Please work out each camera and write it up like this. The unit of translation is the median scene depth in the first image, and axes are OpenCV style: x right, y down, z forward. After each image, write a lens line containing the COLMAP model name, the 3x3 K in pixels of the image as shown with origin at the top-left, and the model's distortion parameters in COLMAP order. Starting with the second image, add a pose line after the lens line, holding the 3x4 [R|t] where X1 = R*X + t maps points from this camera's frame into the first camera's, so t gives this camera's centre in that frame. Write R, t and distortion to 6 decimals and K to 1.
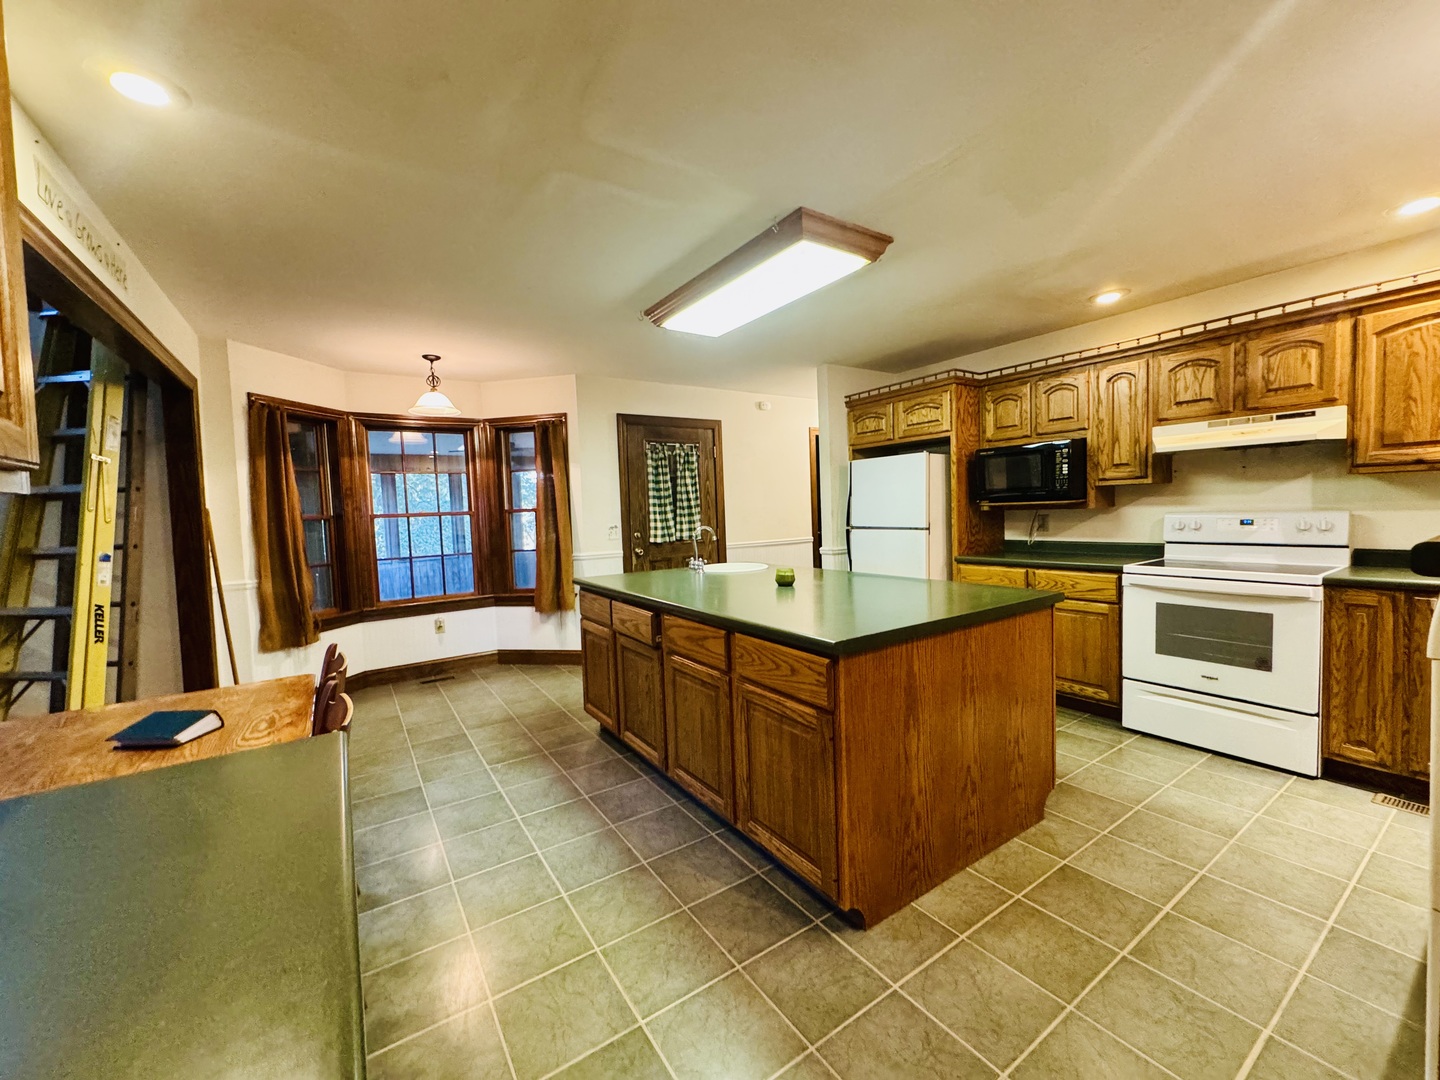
lens RADIAL K [[587.4, 0, 720.0], [0, 587.4, 540.0], [0, 0, 1]] dist [-0.000639, 0.000083]
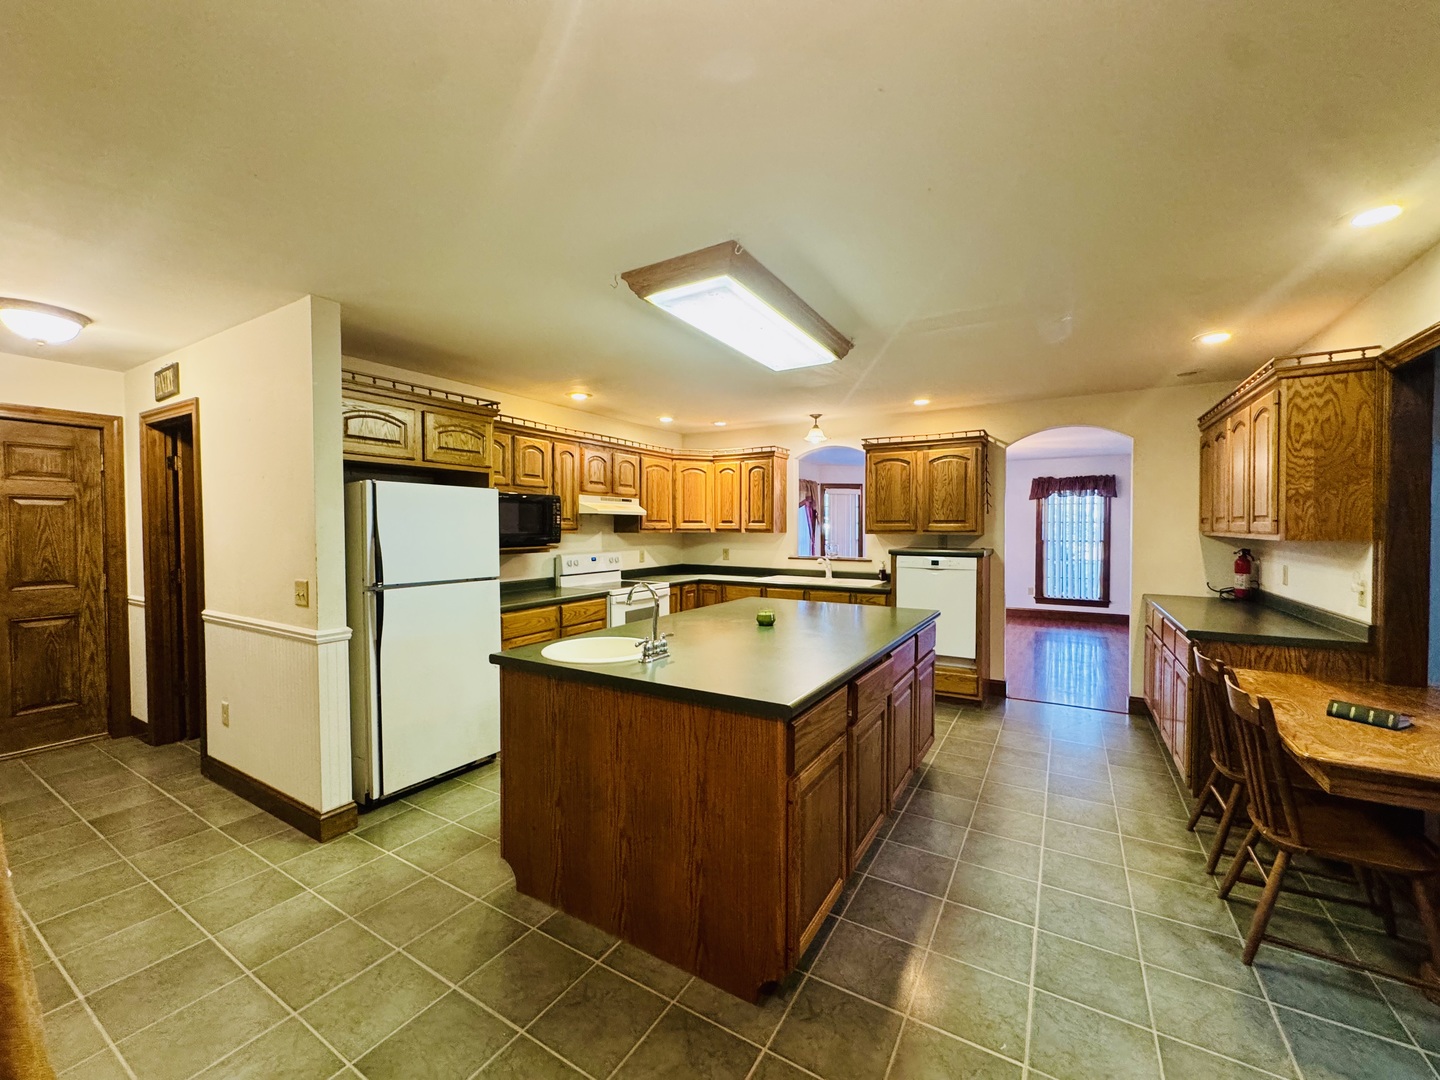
lens RADIAL K [[572.2, 0, 720.0], [0, 572.2, 540.0], [0, 0, 1]] dist [-0.003046, 0.000185]
pose [[-0.433720, 0.011570, 0.900973, -0.707799], [0.058418, 0.998175, 0.015303, -0.087638], [-0.899152, 0.059270, -0.433604, 1.379380]]
